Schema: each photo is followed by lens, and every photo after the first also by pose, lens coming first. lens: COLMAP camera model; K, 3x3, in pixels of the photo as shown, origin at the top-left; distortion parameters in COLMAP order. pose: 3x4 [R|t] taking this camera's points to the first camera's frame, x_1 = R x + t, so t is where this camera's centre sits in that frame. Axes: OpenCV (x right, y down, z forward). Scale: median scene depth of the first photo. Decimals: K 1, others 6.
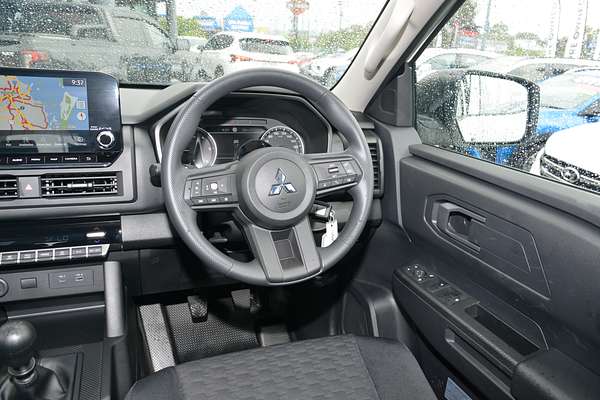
lens RADIAL K [[459.9, 0, 300.0], [0, 459.9, 200.0], [0, 0, 1]] dist [0.000334, -0.000023]
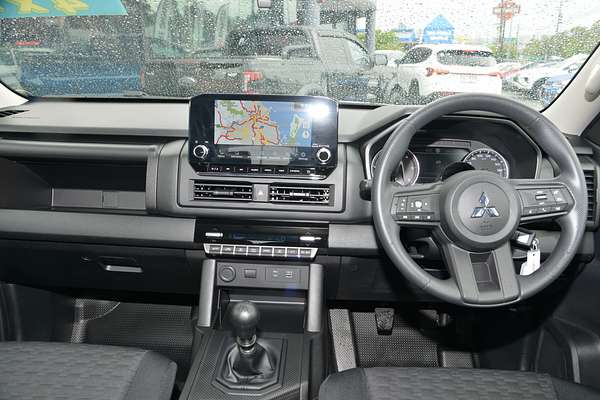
lens RADIAL K [[491.2, 0, 300.0], [0, 491.2, 200.0], [0, 0, 1]] dist [-0.070484, 0.087431]
pose [[0.926732, 0.075094, -0.368141, -0.019980], [-0.088543, 0.995877, -0.019750, 0.005895], [0.365140, 0.050899, 0.929560, -0.128549]]
